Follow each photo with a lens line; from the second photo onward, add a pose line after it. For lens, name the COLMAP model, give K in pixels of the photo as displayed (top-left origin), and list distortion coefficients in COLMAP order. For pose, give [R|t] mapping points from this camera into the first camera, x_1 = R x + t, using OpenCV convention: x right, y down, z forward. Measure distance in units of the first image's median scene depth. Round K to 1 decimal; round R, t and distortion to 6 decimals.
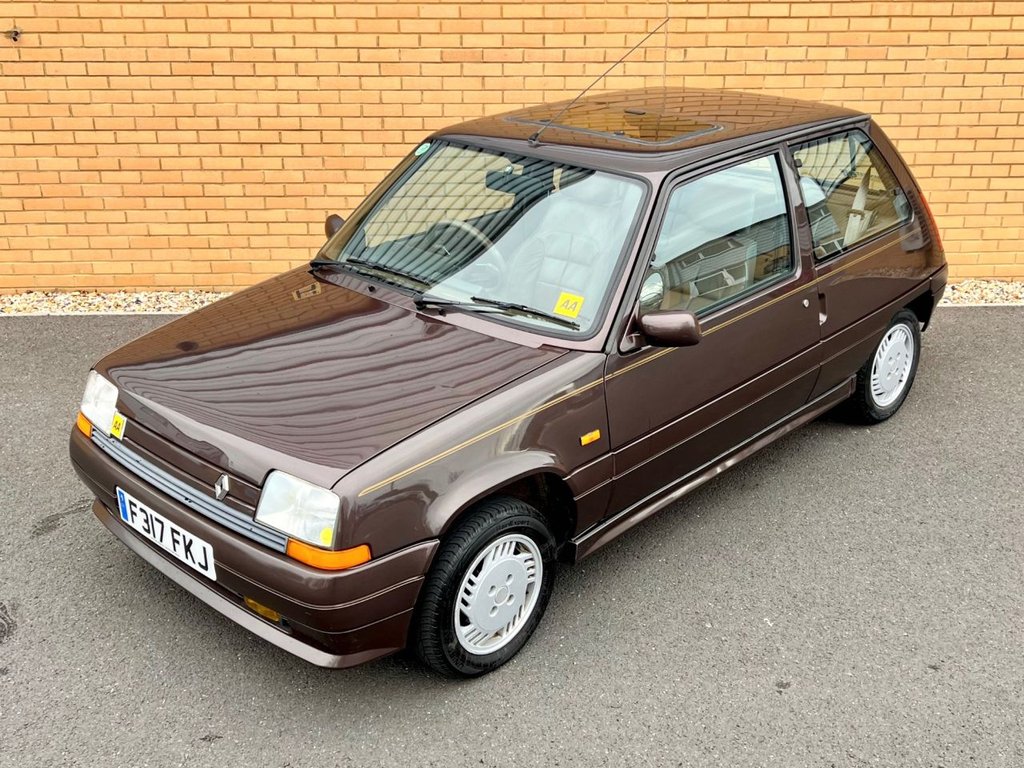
lens RADIAL K [[1119.6, 0, 539.1], [0, 1119.6, 366.6], [0, 0, 1]] dist [0.098658, -0.188970]
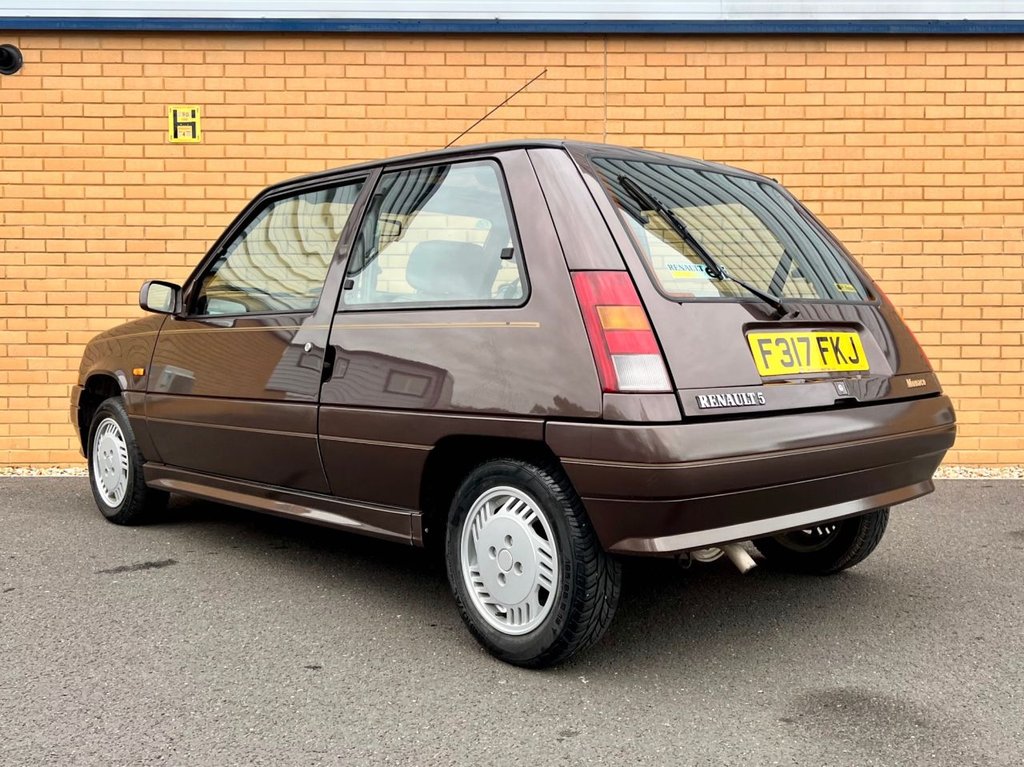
lens RADIAL K [[1012.1, 0, 577.0], [0, 1012.1, 383.3], [0, 0, 1]] dist [0.056062, -0.072222]
pose [[0.999155, 0.002402, -0.041026, 0.126036], [-0.014907, 0.951480, -0.307349, 0.137178], [0.038297, 0.307701, 0.950712, 0.163840]]
